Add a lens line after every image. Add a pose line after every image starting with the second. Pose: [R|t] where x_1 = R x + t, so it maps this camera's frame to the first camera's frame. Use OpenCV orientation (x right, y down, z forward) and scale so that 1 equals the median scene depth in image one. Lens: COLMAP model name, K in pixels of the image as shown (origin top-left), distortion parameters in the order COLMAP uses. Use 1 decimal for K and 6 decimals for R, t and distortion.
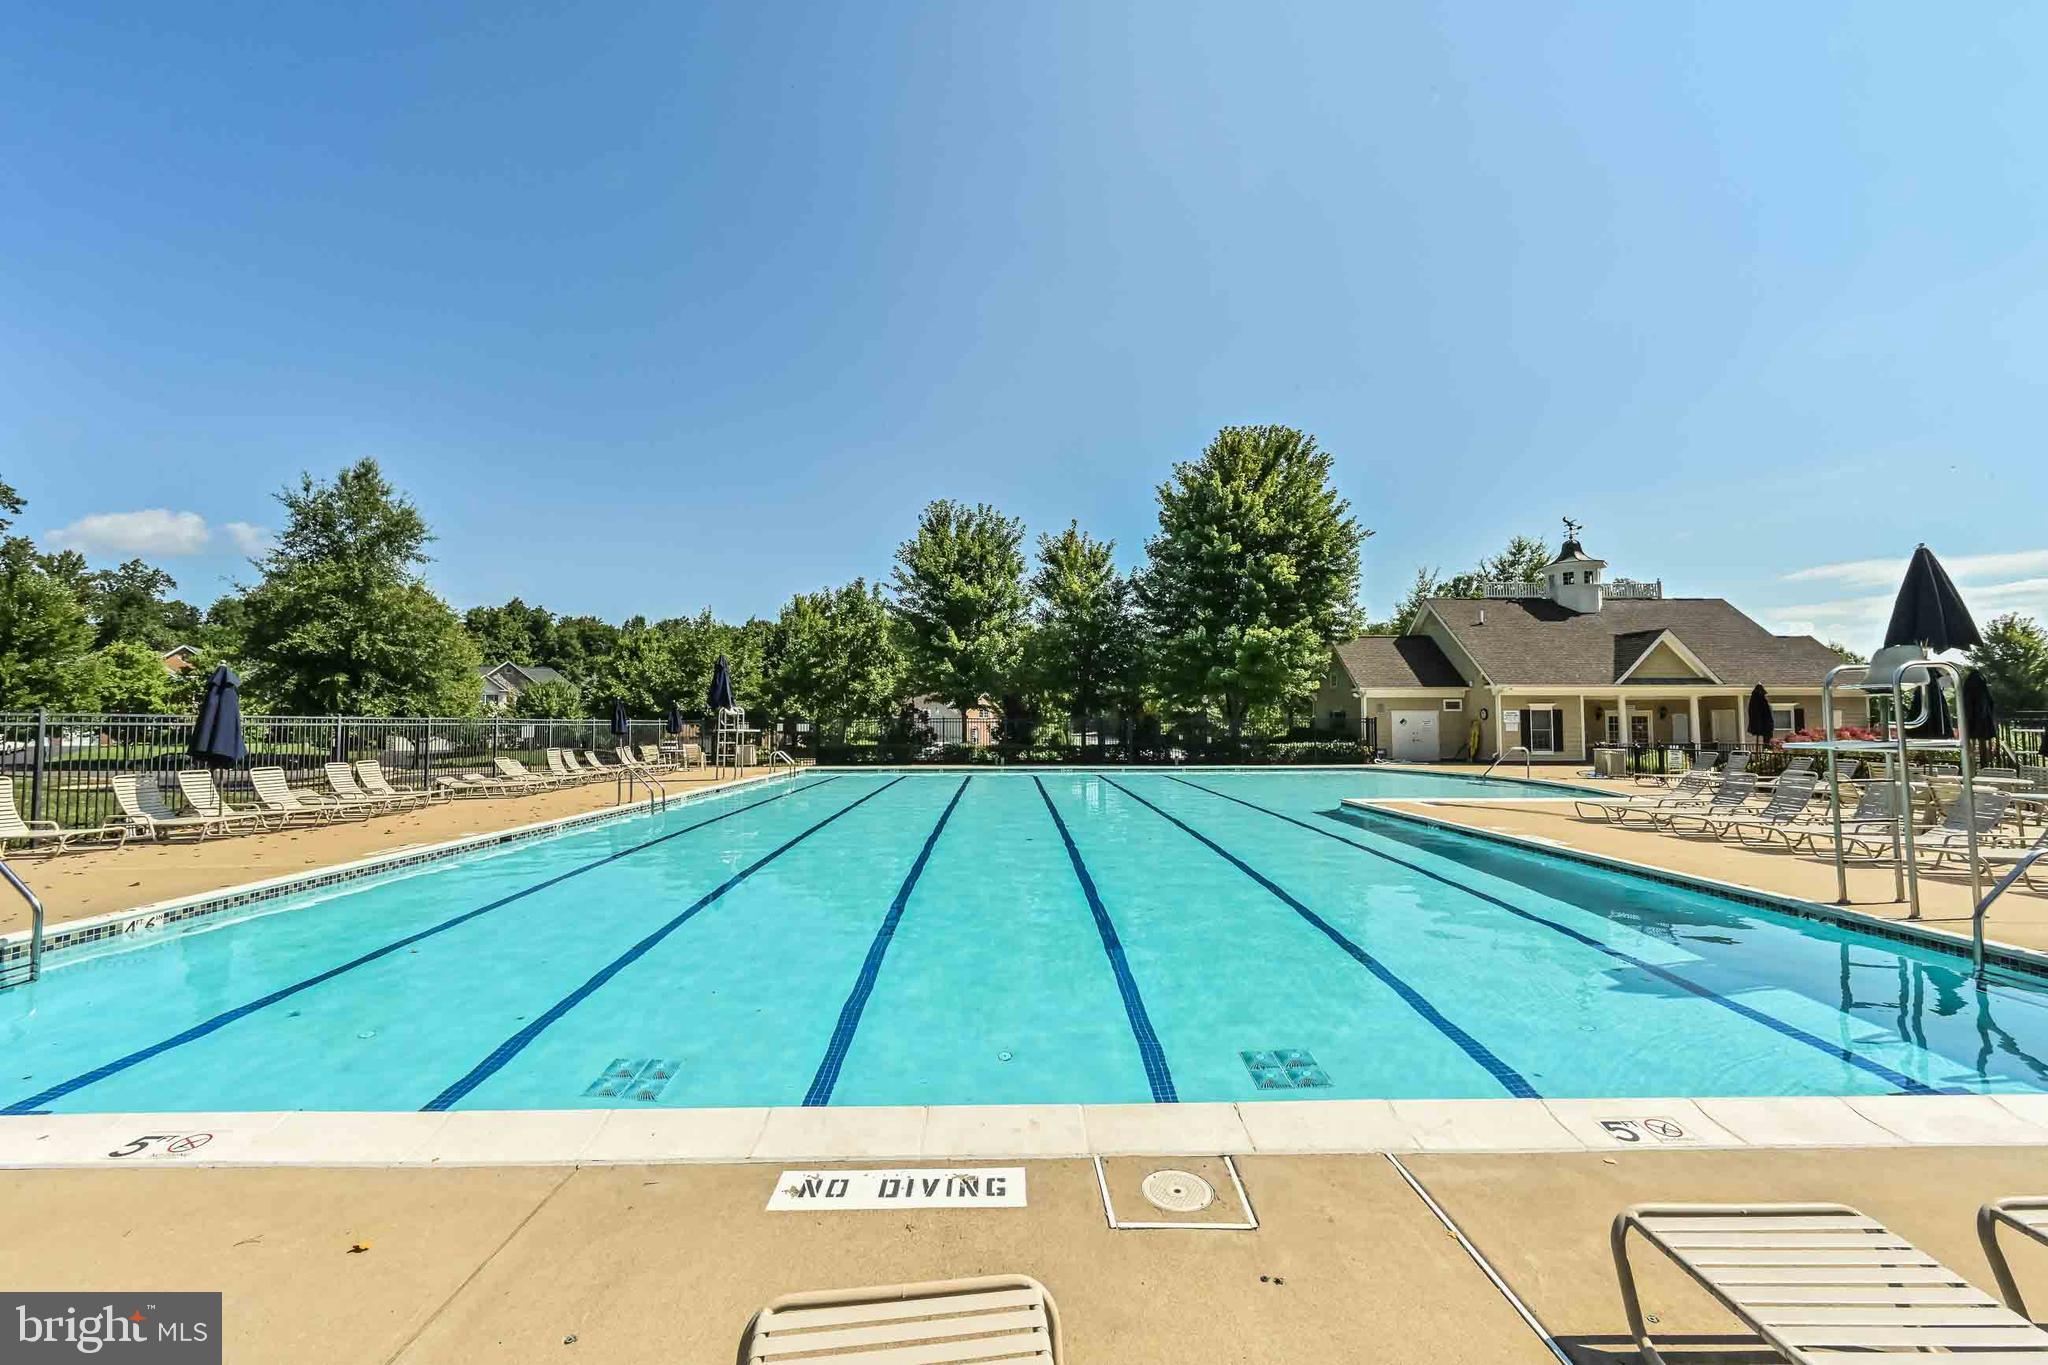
lens RADIAL K [[815.2, 0, 1024.0], [0, 815.2, 682.5], [0, 0, 1]] dist [0.002259, 0.000251]
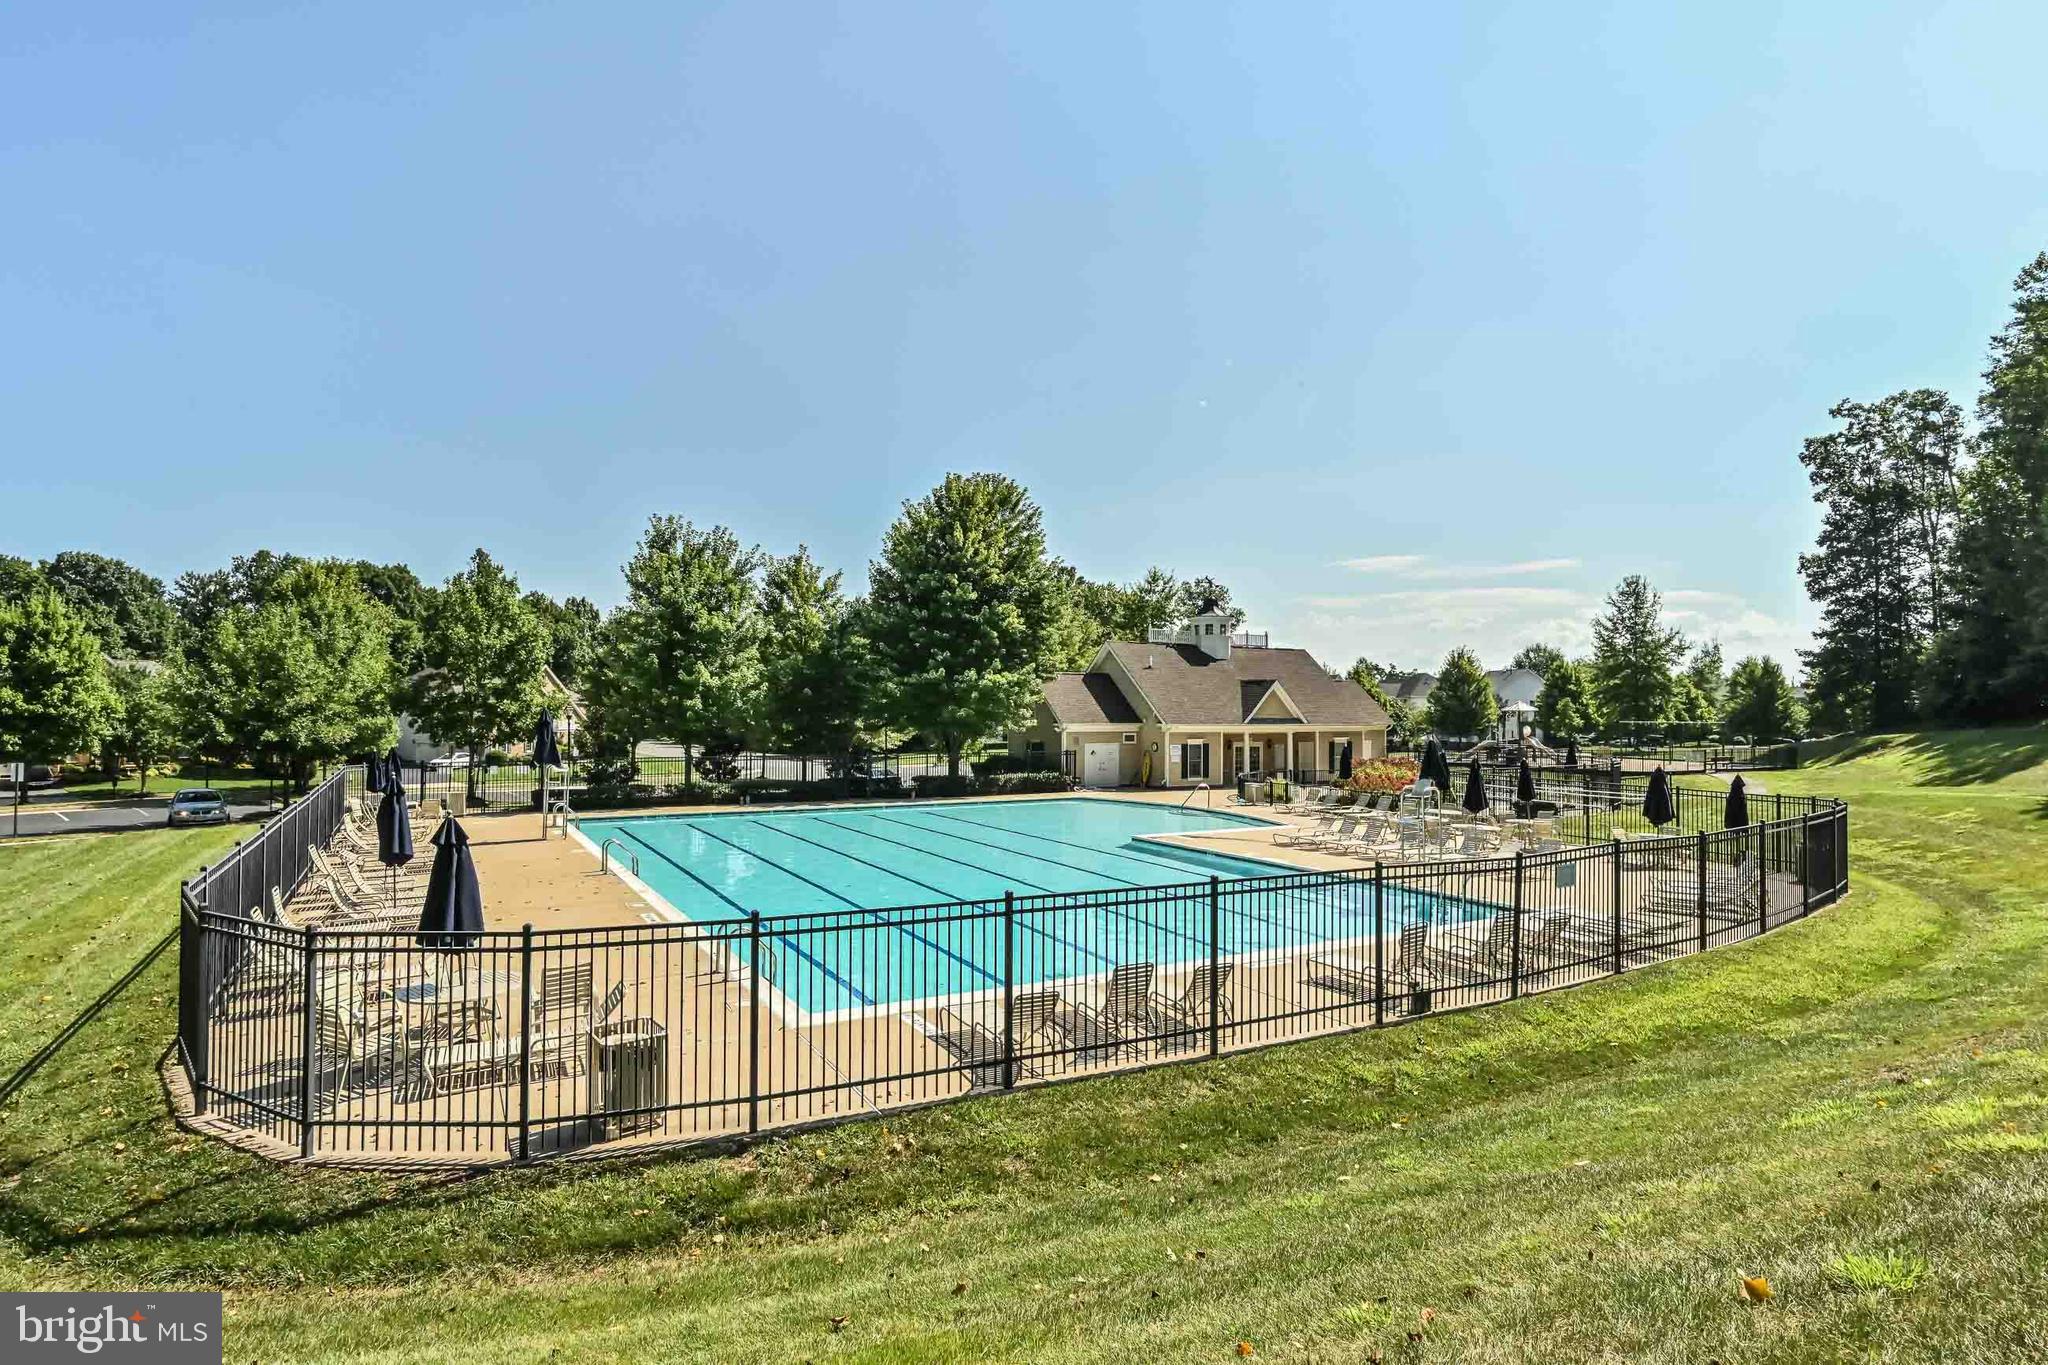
lens RADIAL K [[1103.1, 0, 1024.0], [0, 1103.1, 682.5], [0, 0, 1]] dist [-0.025129, -0.000018]
pose [[0.877516, 0.018880, 0.479175, -0.370507], [-0.034210, 0.999143, 0.023281, -0.085499], [-0.478325, -0.036822, 0.877411, -0.310101]]
